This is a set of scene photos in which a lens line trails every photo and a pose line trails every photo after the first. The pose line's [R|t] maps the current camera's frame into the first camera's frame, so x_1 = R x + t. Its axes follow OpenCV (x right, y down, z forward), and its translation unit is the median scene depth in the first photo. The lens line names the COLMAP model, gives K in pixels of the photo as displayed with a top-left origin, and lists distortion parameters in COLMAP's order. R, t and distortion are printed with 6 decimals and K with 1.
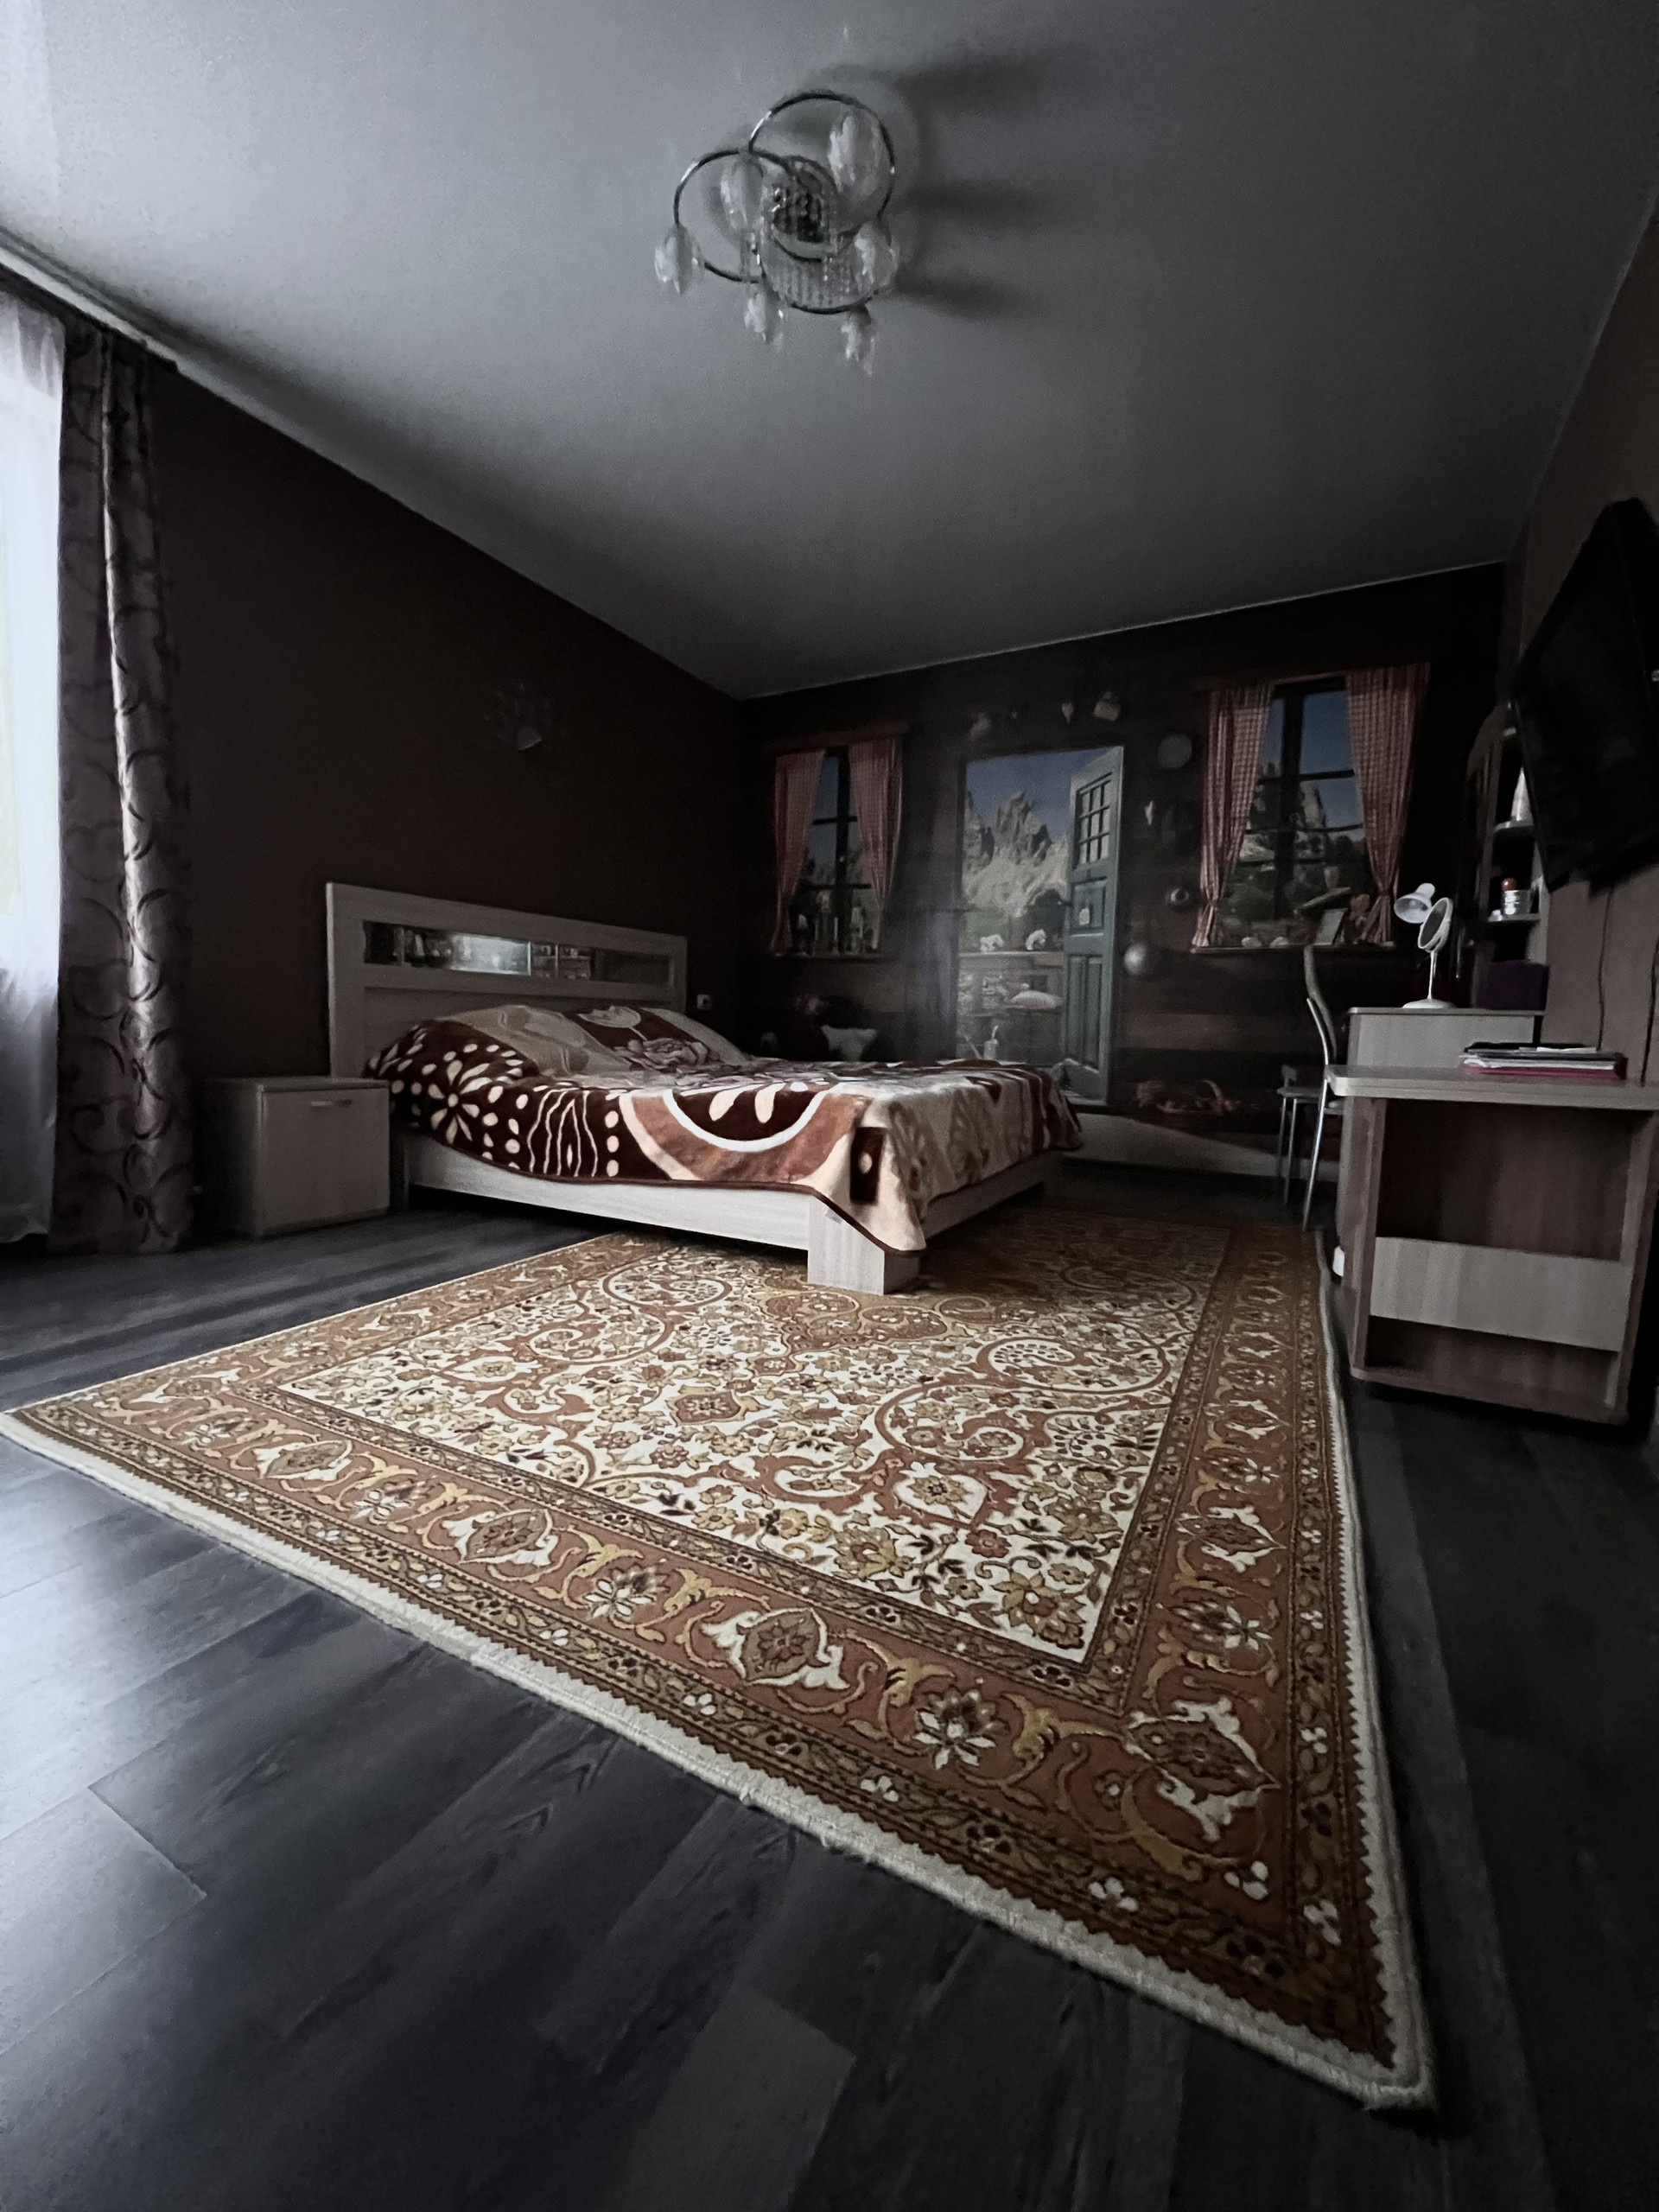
lens RADIAL K [[895.8, 0, 831.9], [0, 895.8, 1101.9], [0, 0, 1]] dist [0.000157, -0.000002]
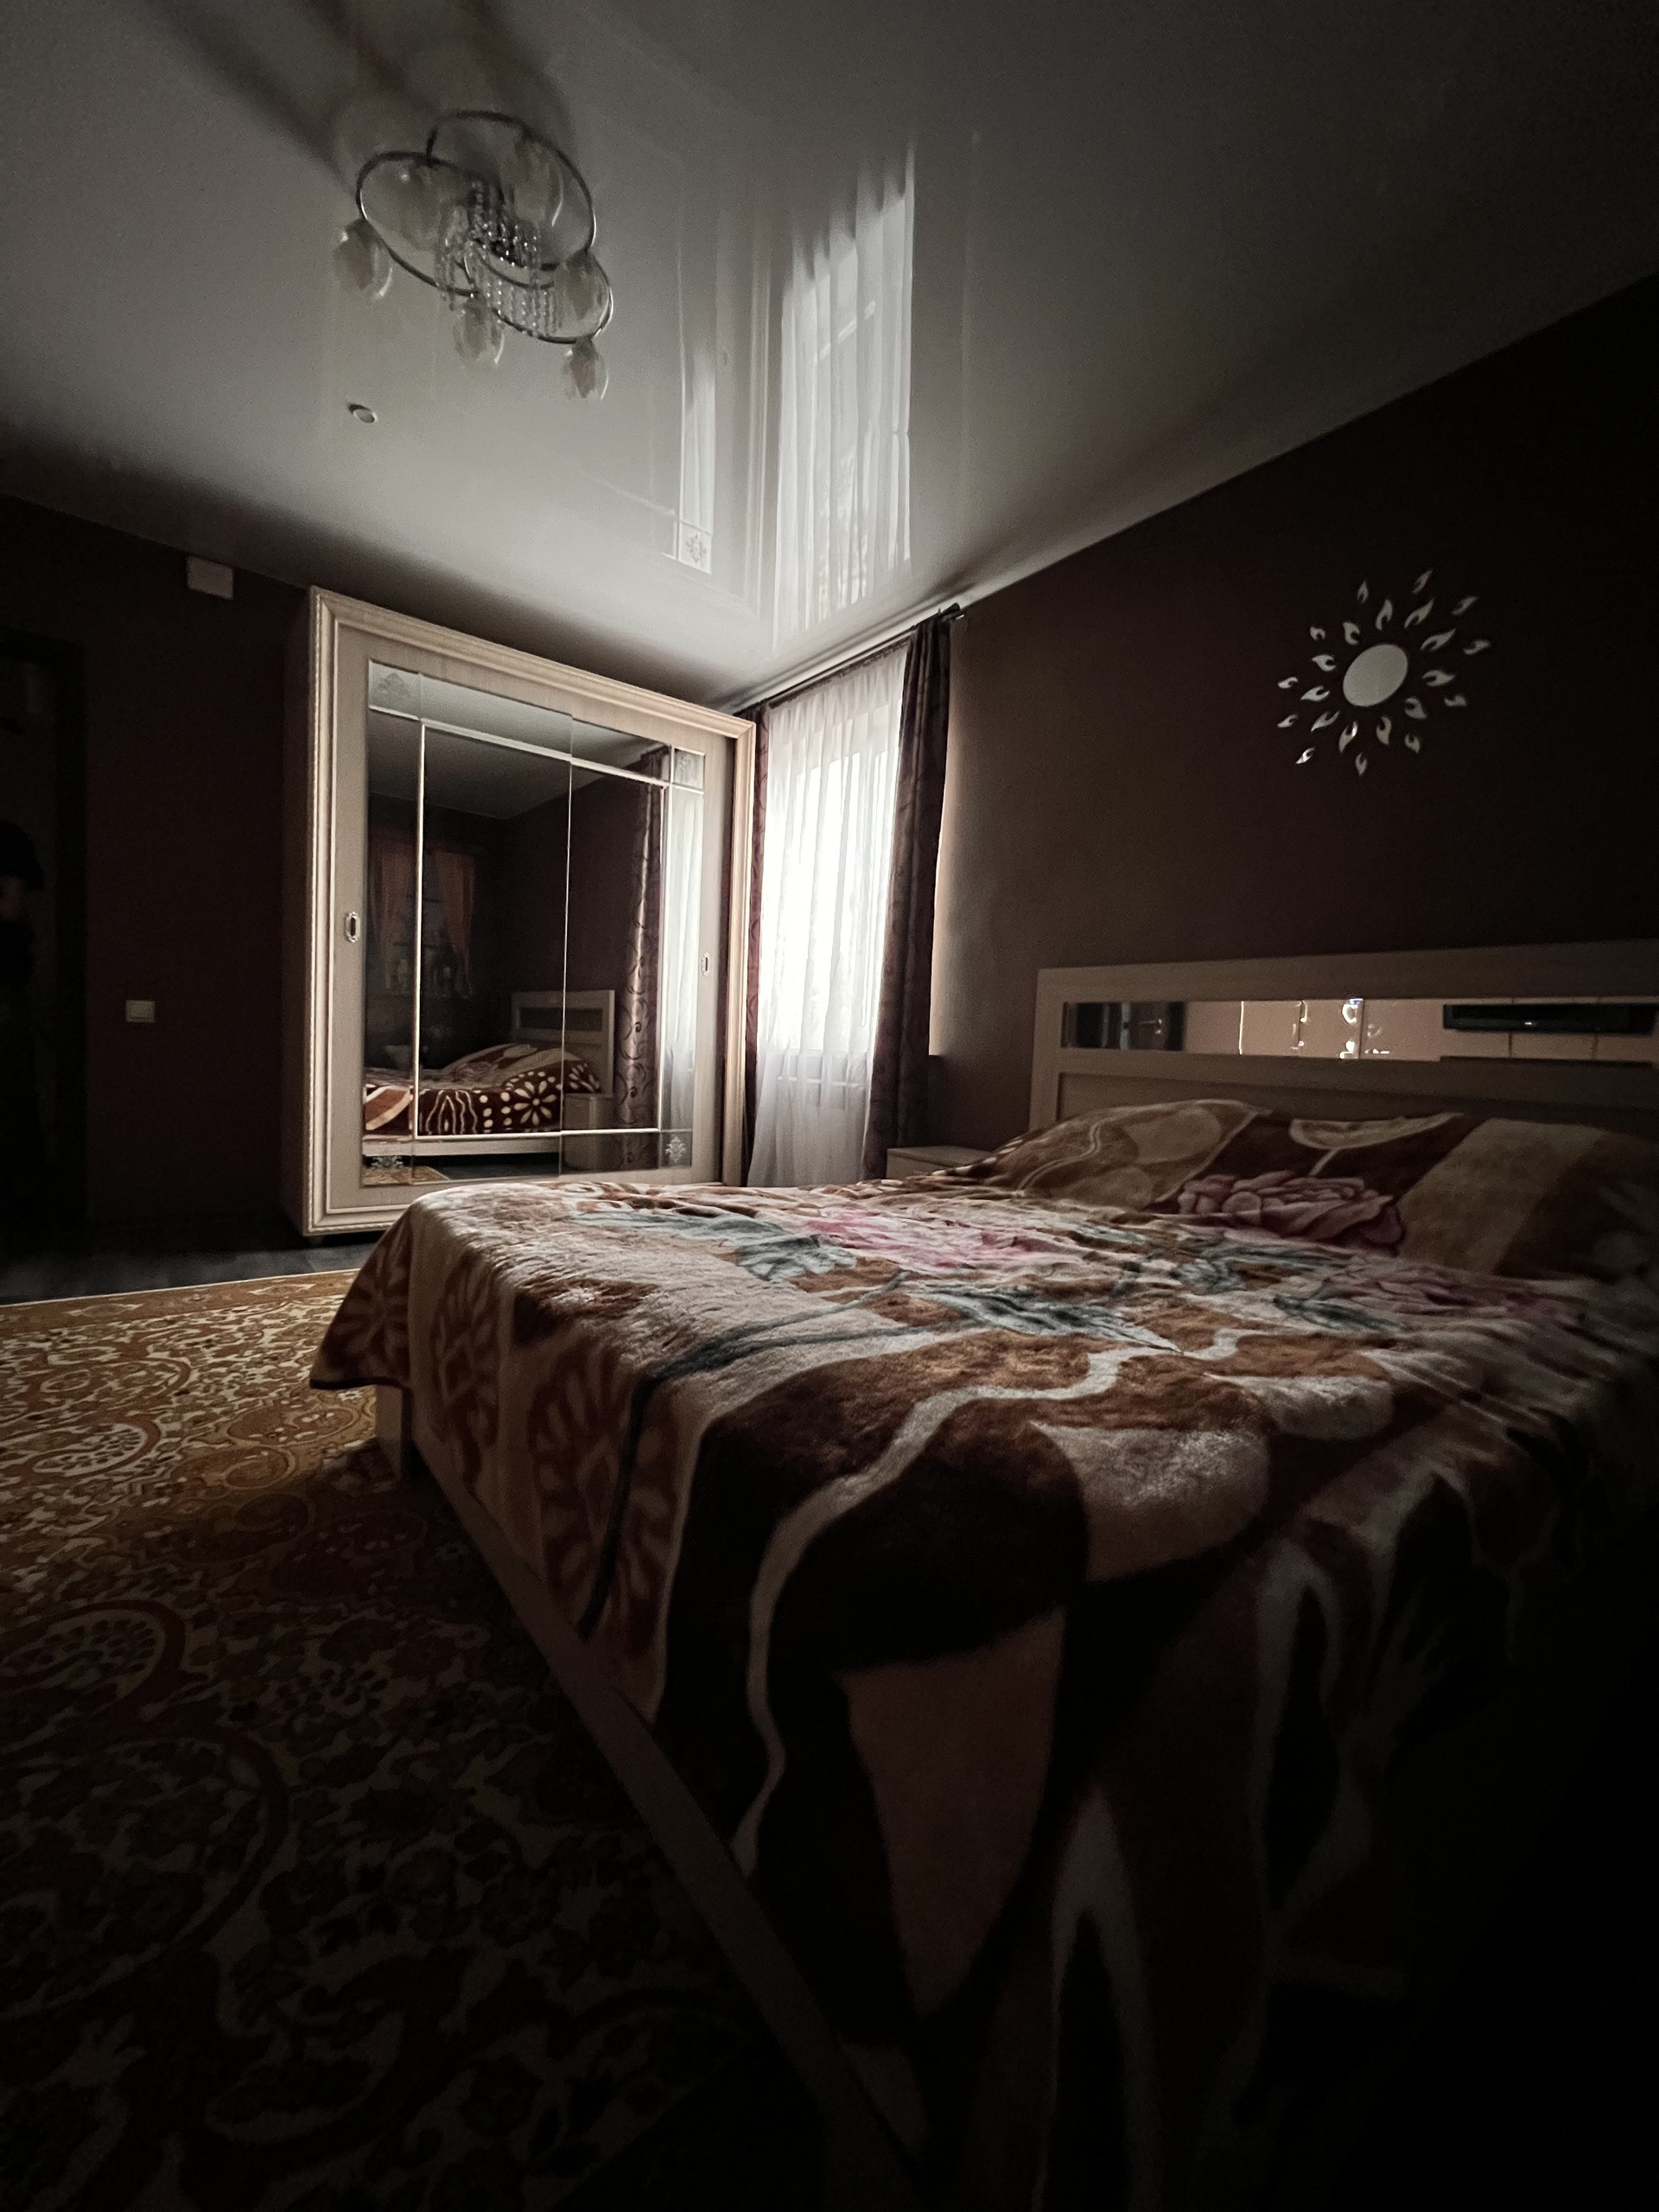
lens RADIAL K [[888.9, 0, 828.7], [0, 888.9, 1110.1], [0, 0, 1]] dist [0.001368, 0.000234]
pose [[-0.403100, 0.016434, -0.915008, 0.821561], [-0.138443, 0.987237, 0.078721, -0.247518], [0.904624, 0.158409, -0.395680, 2.199057]]
